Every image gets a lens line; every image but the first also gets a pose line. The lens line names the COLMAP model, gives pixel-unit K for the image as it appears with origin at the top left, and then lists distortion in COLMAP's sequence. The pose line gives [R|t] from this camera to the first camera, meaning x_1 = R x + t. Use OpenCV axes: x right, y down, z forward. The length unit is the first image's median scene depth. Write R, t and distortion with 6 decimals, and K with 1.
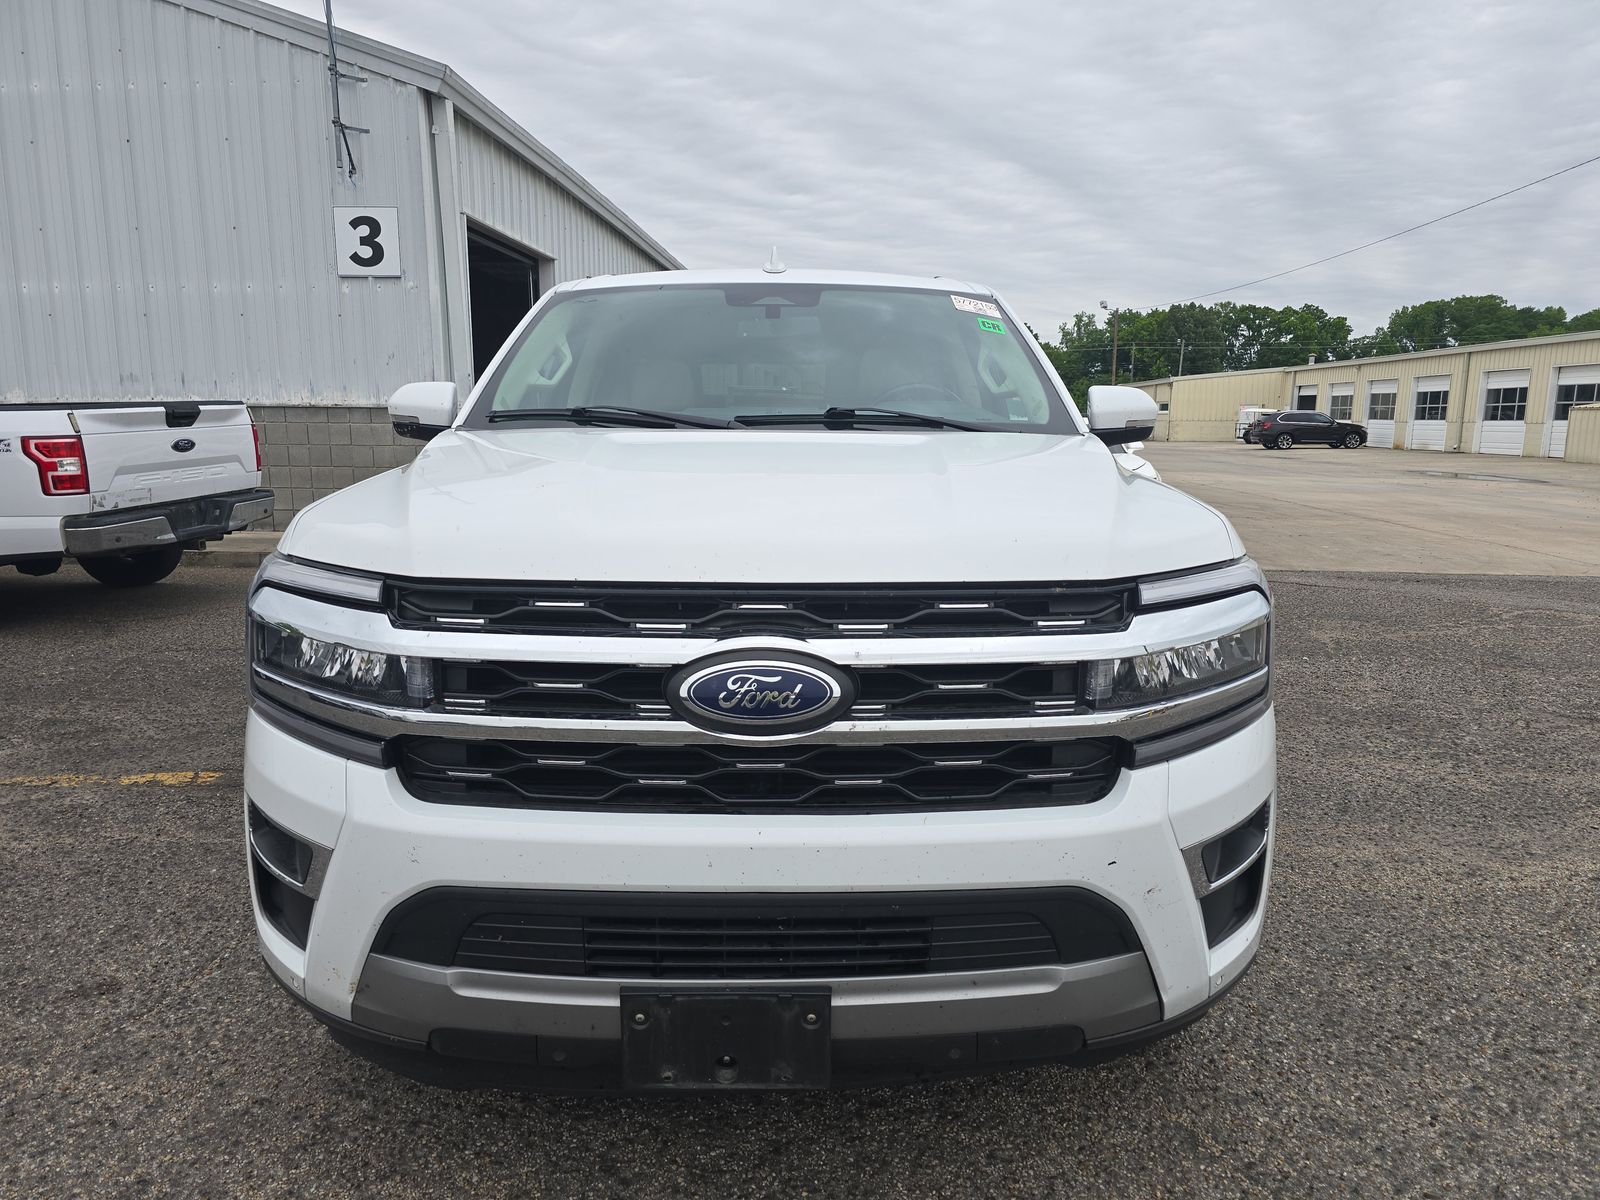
lens RADIAL K [[1076.2, 0, 793.7], [0, 1076.2, 602.2], [0, 0, 1]] dist [0.005794, -0.003303]
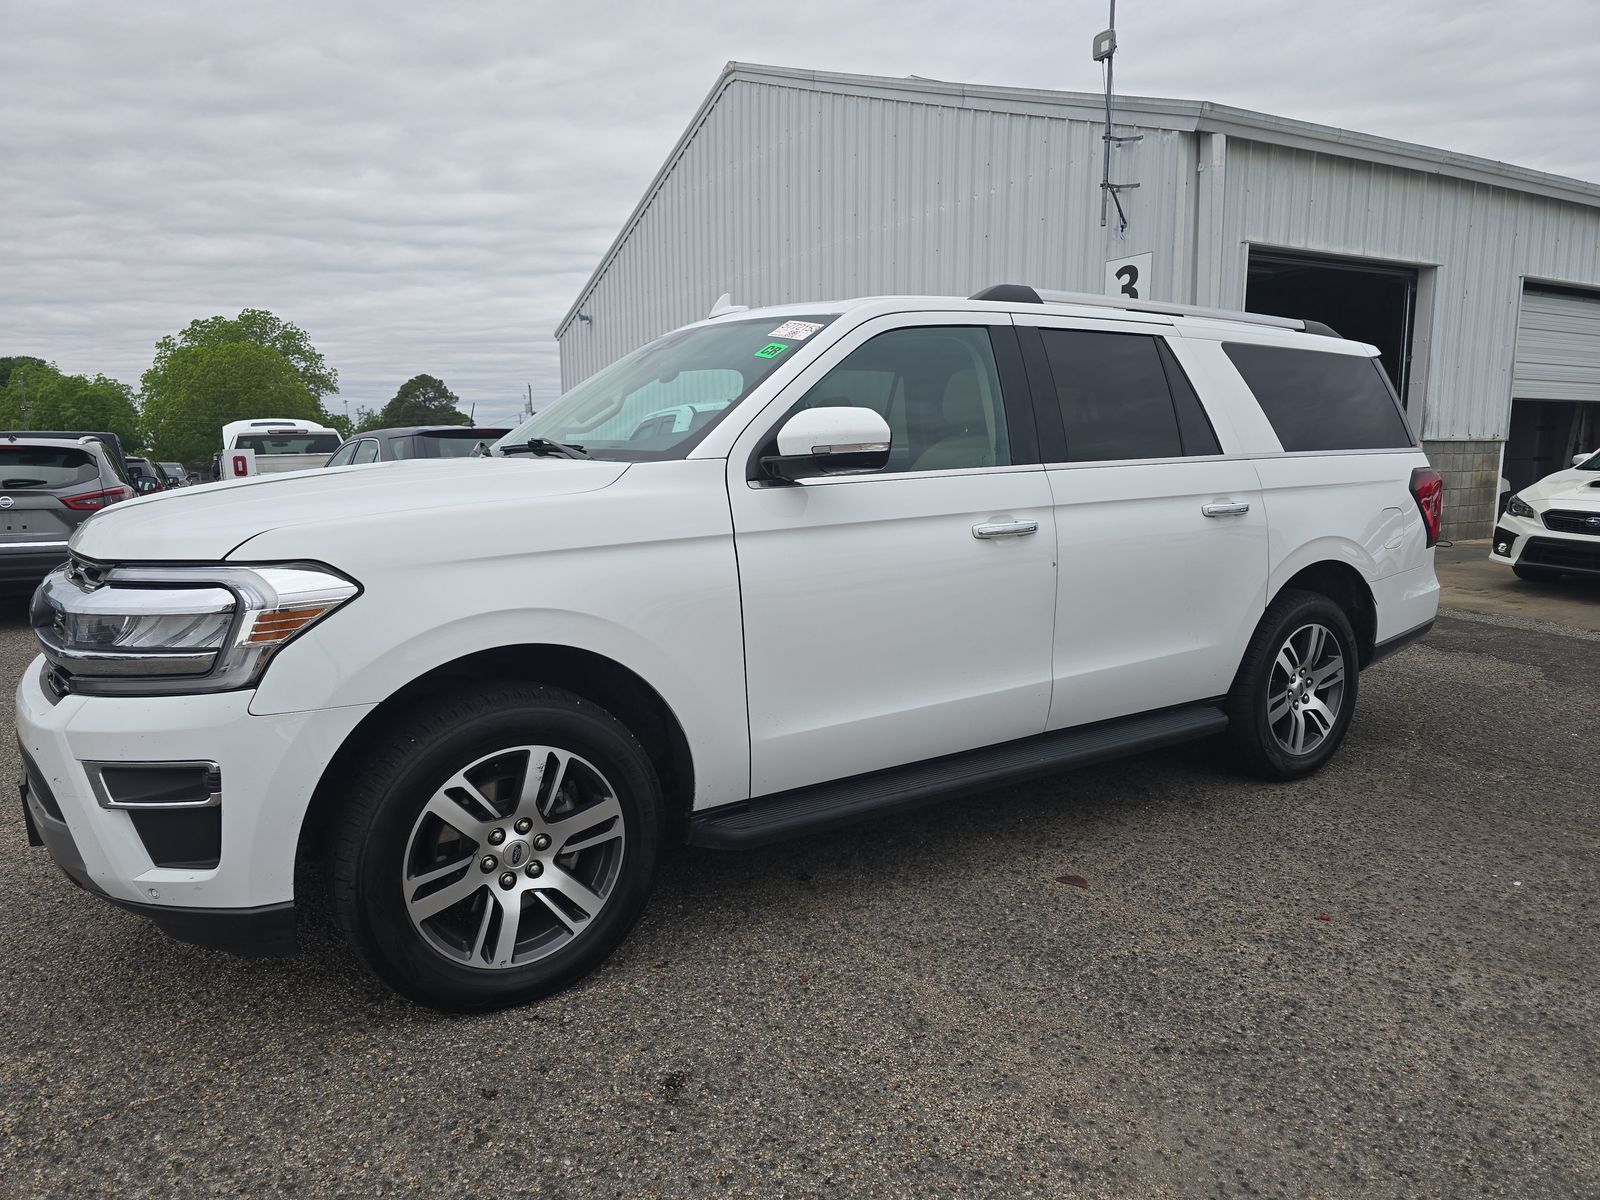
lens RADIAL K [[1076.2, 0, 793.7], [0, 1076.2, 602.2], [0, 0, 1]] dist [0.005794, -0.003303]
pose [[0.552596, 0.096002, -0.827902, 0.334675], [-0.124059, 0.991752, 0.032197, -0.022131], [0.824164, 0.084916, 0.559948, 0.162349]]
